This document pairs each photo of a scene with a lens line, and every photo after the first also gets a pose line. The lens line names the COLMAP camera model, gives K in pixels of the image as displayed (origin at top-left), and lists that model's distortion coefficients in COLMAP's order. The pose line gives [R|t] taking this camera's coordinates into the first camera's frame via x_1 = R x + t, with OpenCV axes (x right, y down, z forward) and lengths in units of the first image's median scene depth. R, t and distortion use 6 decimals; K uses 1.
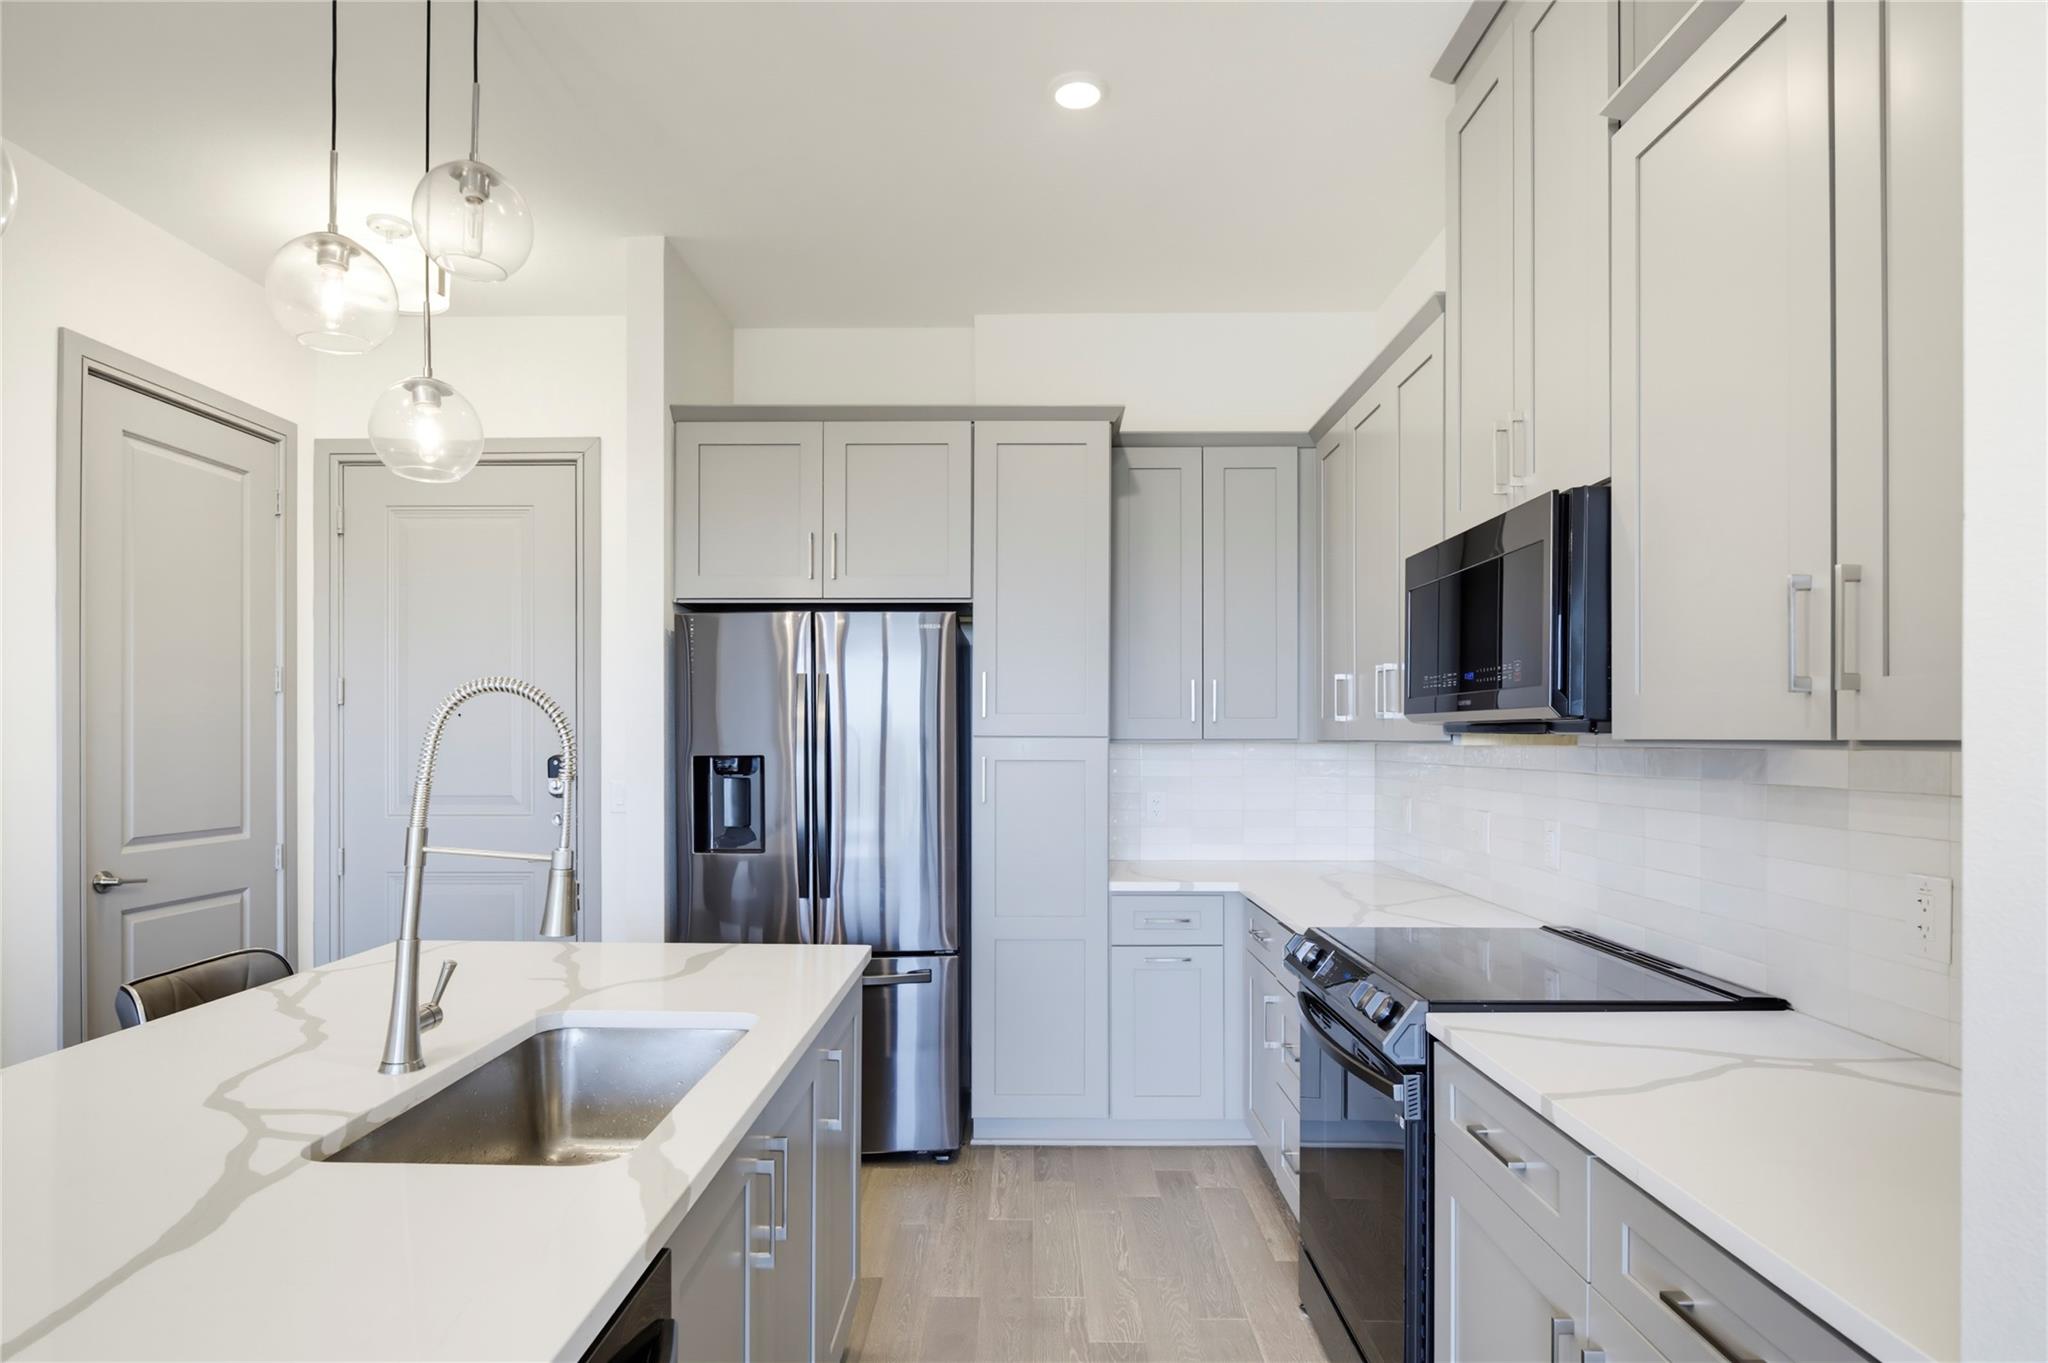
lens RADIAL K [[1115.0, 0, 1014.4], [0, 1115.0, 740.6], [0, 0, 1]] dist [-0.003312, -0.001130]
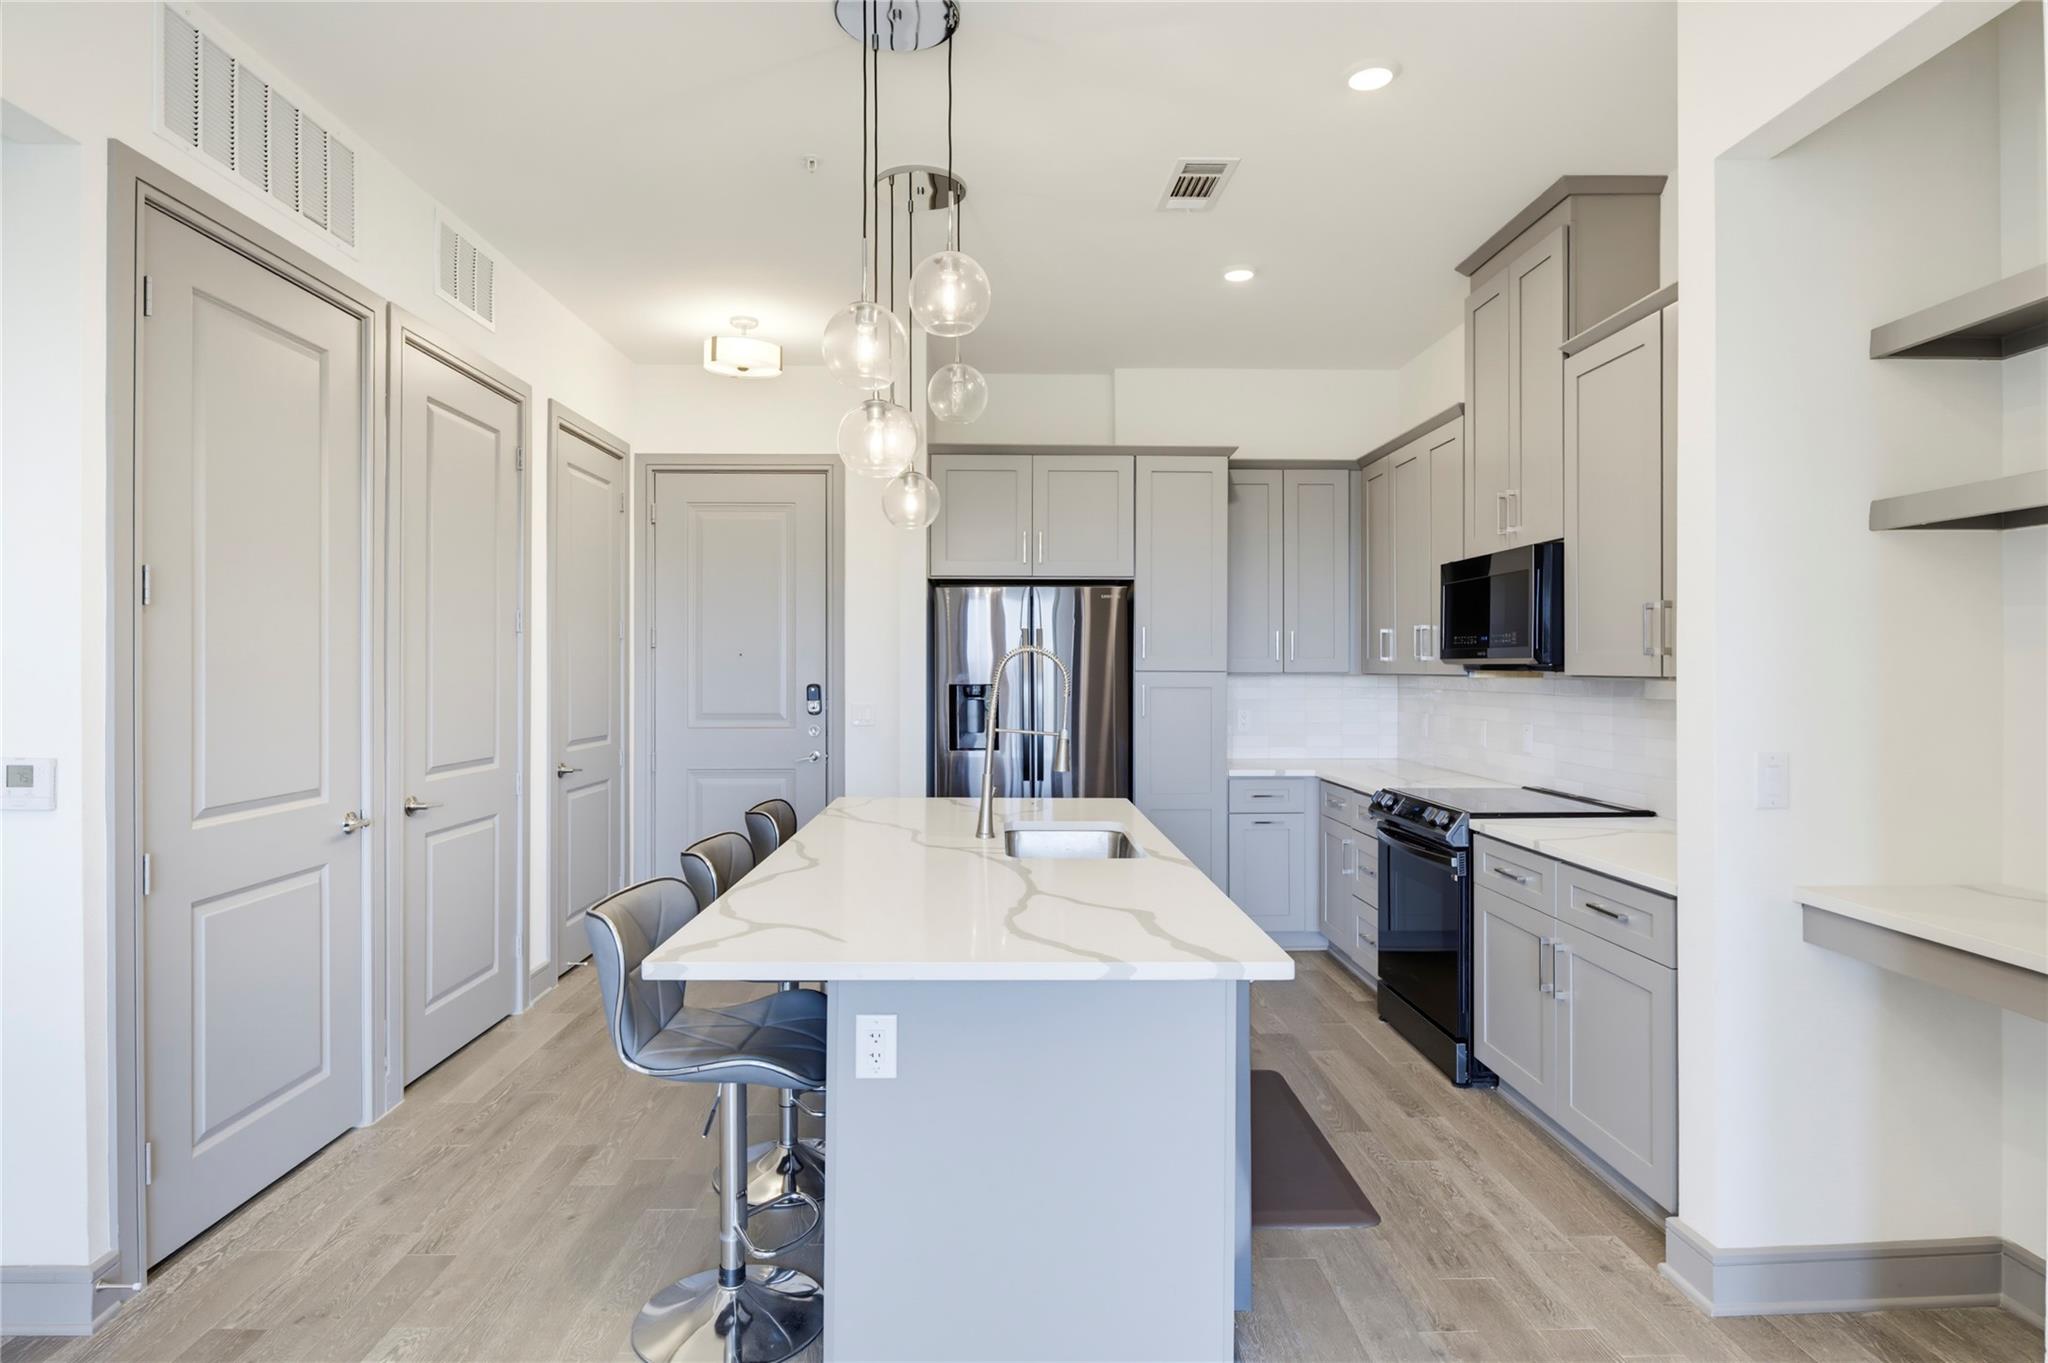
lens RADIAL K [[1116.0, 0, 1015.8], [0, 1116.0, 667.3], [0, 0, 1]] dist [-0.004514, -0.000493]
pose [[0.999230, 0.000248, 0.039239, -0.298510], [-0.000178, 0.999998, -0.001787, -0.006967], [-0.039240, 0.001778, 0.999228, -0.544176]]
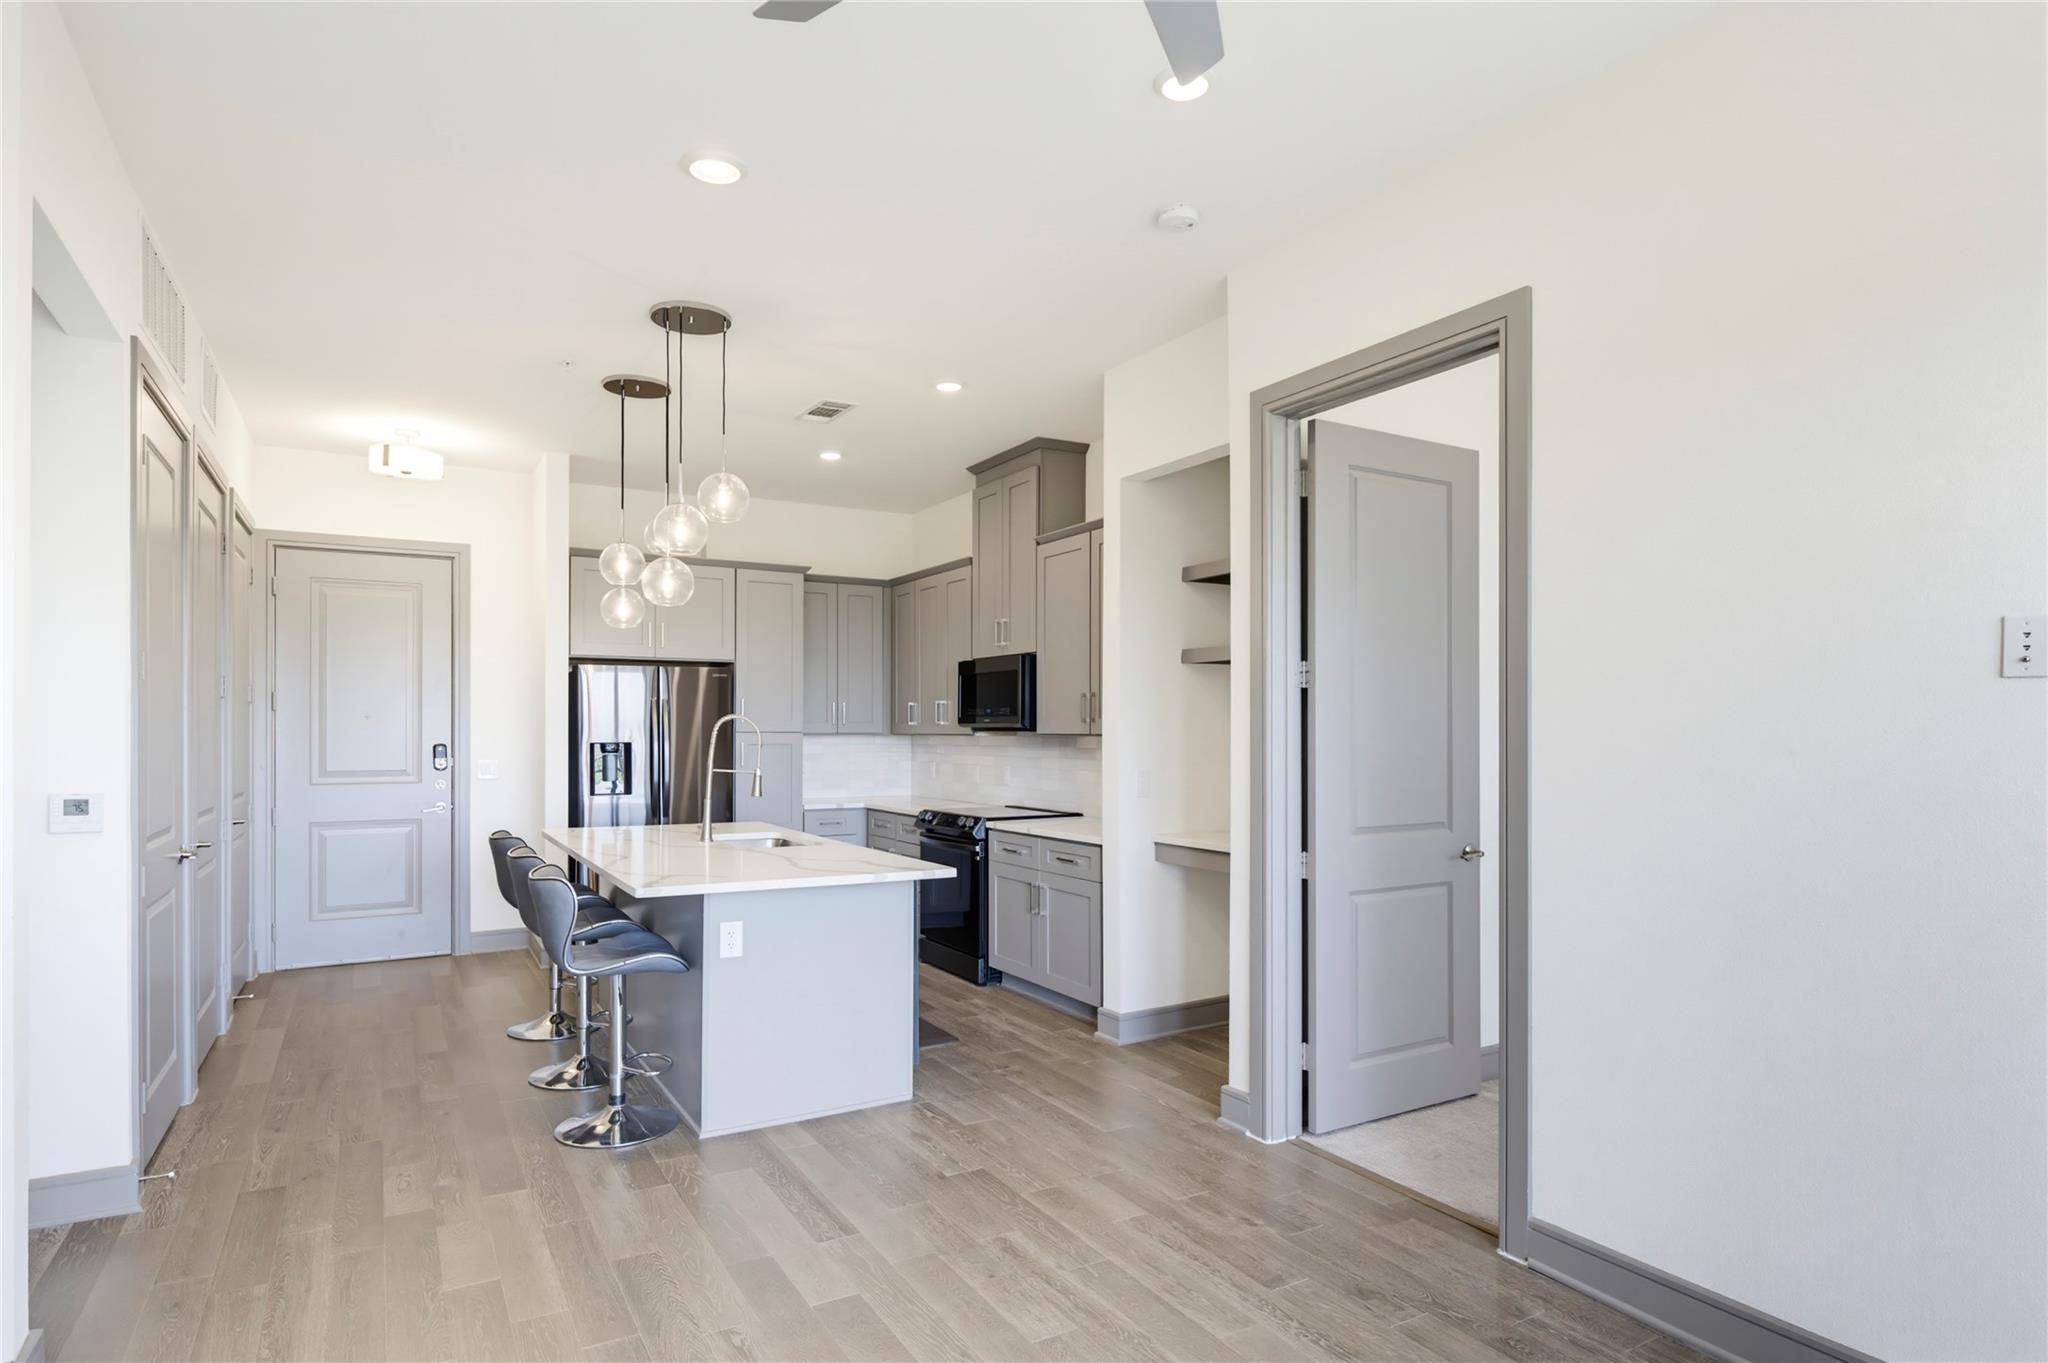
lens RADIAL K [[1115.0, 0, 1014.4], [0, 1115.0, 740.6], [0, 0, 1]] dist [-0.003312, -0.001130]
pose [[0.860128, -0.003546, 0.510067, -0.720343], [-0.000214, 0.999973, 0.007312, -0.003266], [-0.510079, -0.006399, 0.860104, -1.076633]]
